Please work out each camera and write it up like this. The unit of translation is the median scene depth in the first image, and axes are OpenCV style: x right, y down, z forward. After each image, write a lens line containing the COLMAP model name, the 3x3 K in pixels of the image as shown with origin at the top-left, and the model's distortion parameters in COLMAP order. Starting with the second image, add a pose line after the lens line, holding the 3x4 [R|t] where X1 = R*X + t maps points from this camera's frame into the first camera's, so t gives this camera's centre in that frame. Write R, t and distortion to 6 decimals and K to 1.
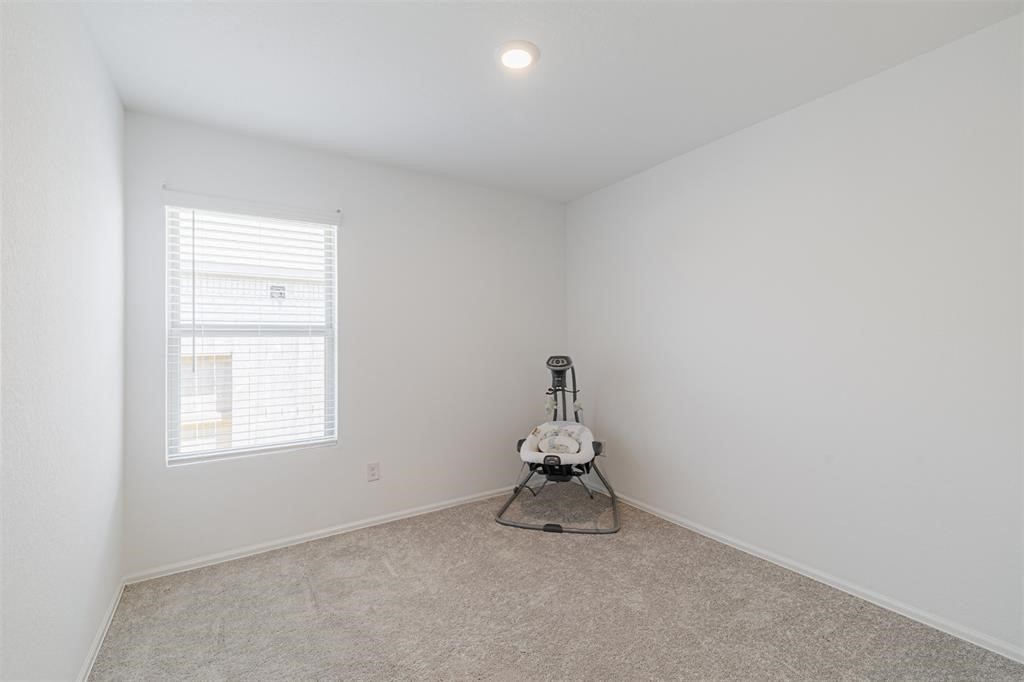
lens RADIAL K [[432.1, 0, 512.1], [0, 432.1, 337.1], [0, 0, 1]] dist [0.009539, -0.000531]
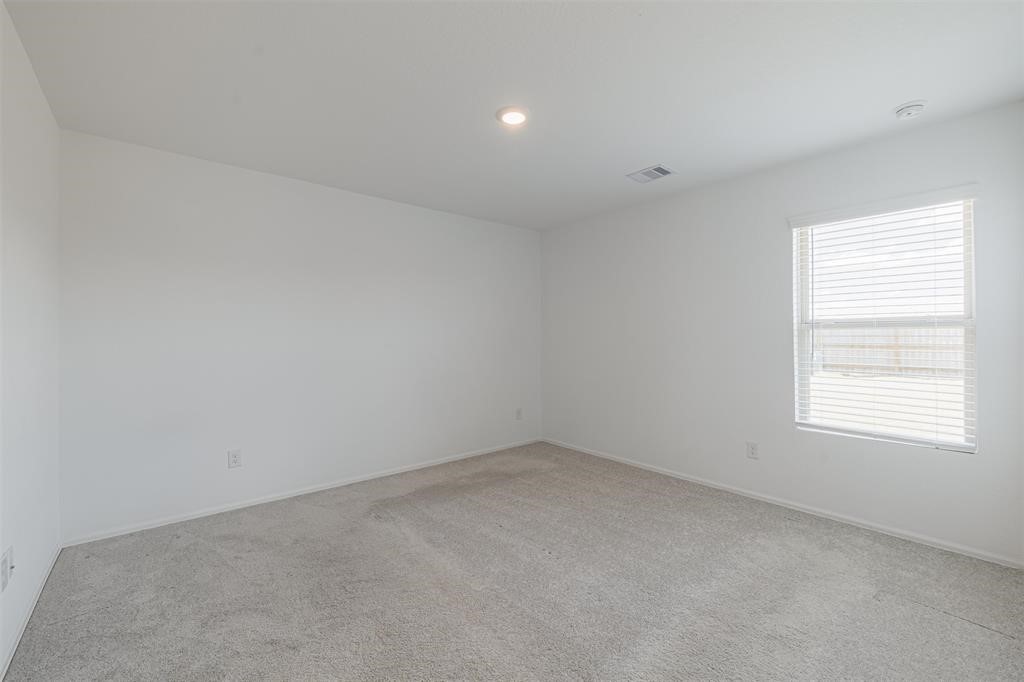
lens RADIAL K [[432.1, 0, 512.1], [0, 432.1, 337.1], [0, 0, 1]] dist [0.009539, -0.000531]
pose [[0.117493, 0.009910, -0.993024, 0.336515], [0.005339, 0.999929, 0.010611, 0.003642], [0.993059, -0.006549, 0.117431, 0.002343]]
